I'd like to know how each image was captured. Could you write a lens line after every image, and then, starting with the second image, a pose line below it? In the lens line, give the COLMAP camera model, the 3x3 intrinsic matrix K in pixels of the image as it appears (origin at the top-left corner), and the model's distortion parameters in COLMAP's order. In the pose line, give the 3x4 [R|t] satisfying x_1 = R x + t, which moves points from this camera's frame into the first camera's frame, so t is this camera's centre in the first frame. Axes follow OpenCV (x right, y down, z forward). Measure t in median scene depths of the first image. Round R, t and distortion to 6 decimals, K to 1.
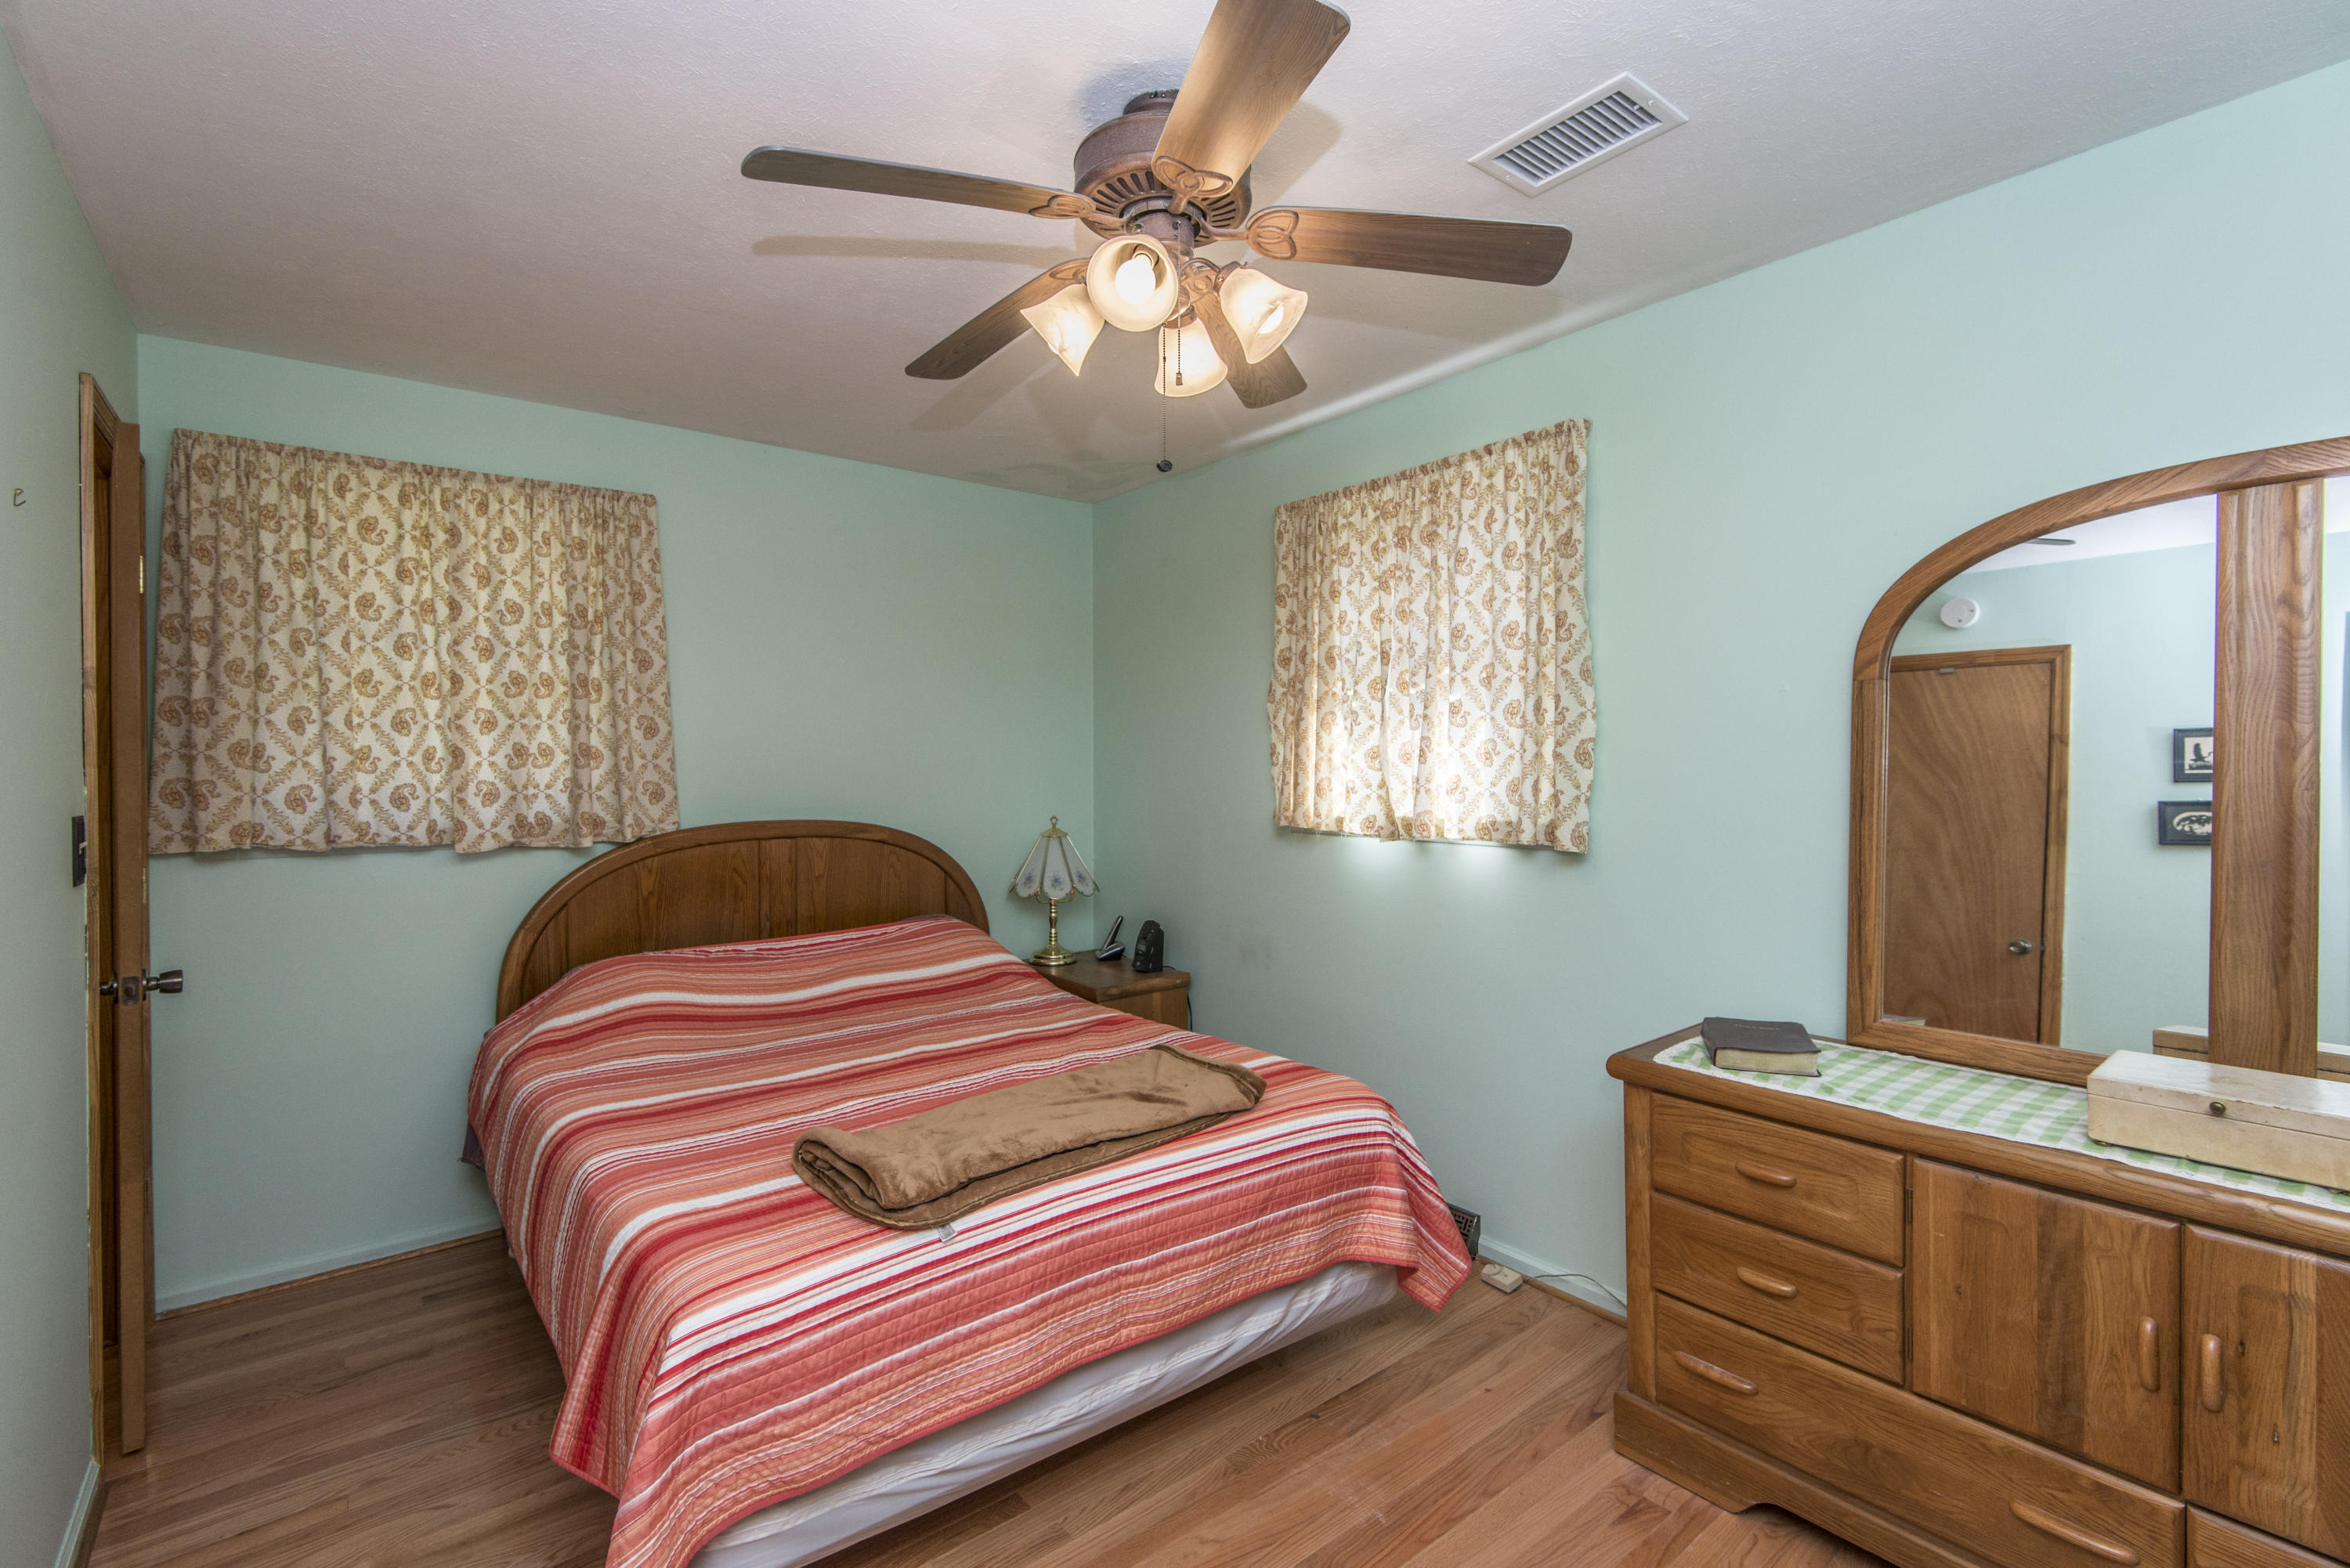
lens RADIAL K [[1055.8, 0, 1177.3], [0, 1055.8, 776.1], [0, 0, 1]] dist [0.025067, -0.014407]
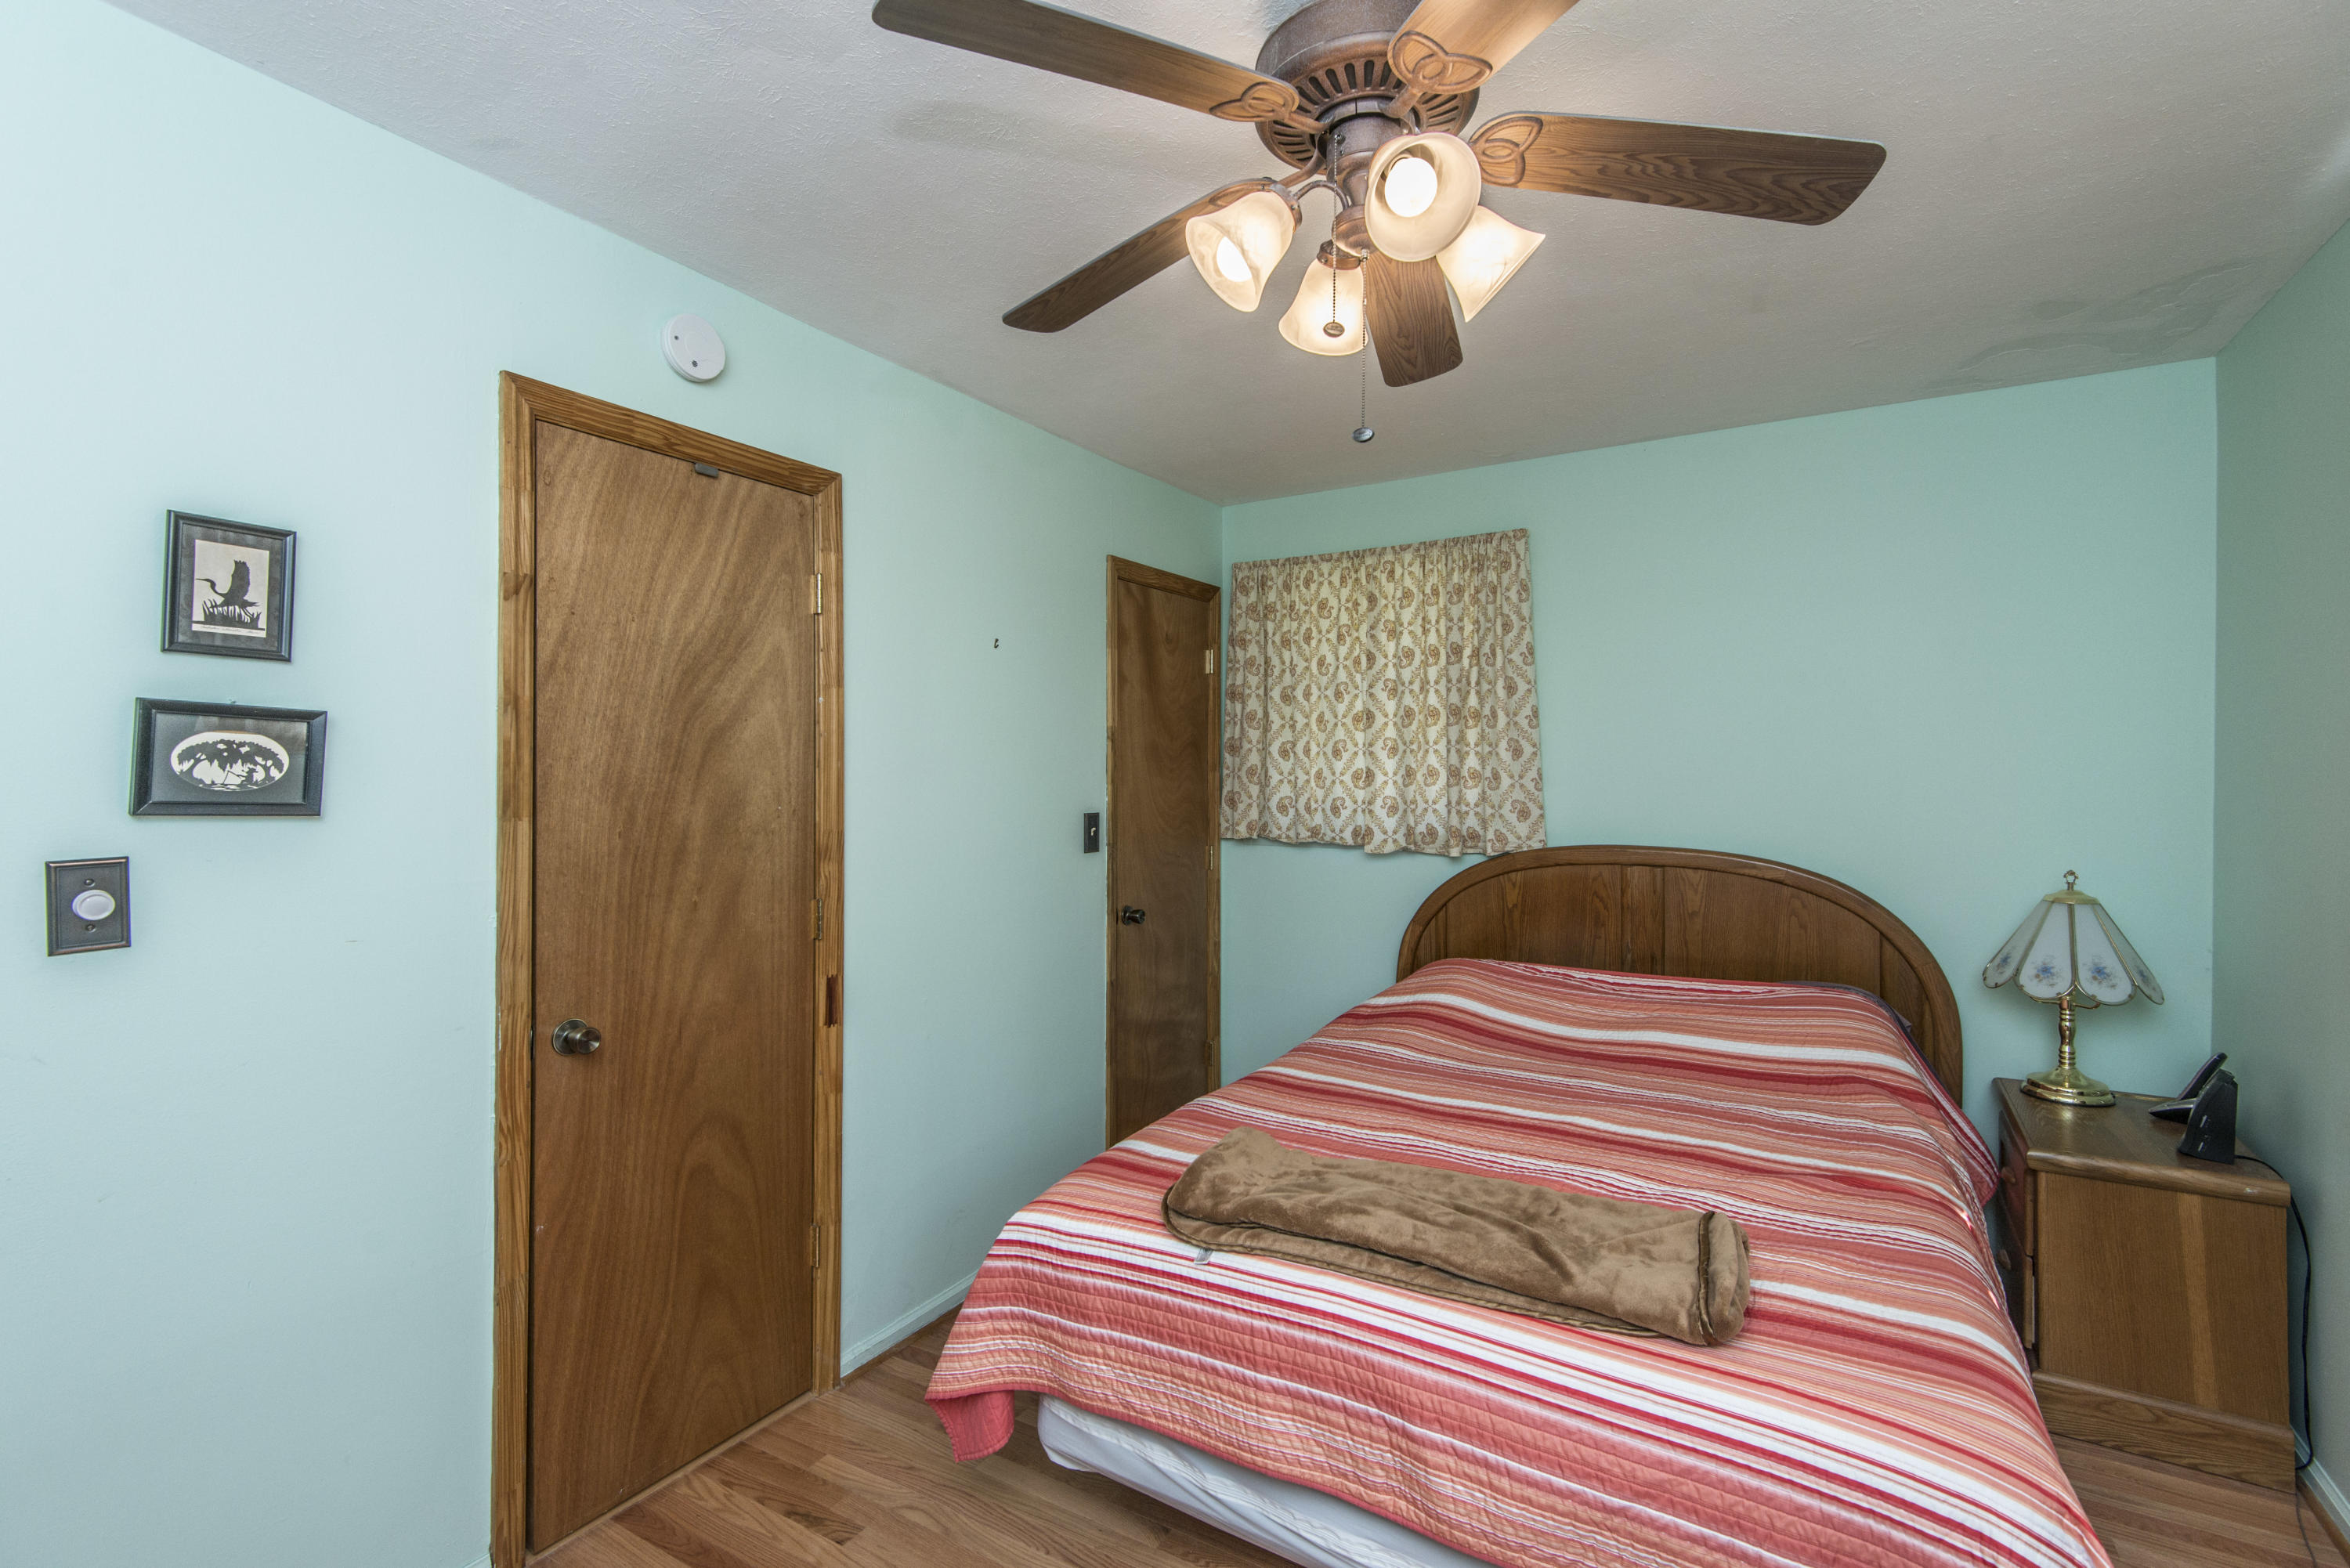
lens RADIAL K [[1055.8, 0, 1179.8], [0, 1055.8, 774.1], [0, 0, 1]] dist [0.025067, -0.014407]
pose [[0.341892, 0.008039, -0.939705, 0.429047], [-0.013466, 0.999903, 0.003655, -0.022955], [0.939643, 0.011405, 0.341967, 0.365185]]
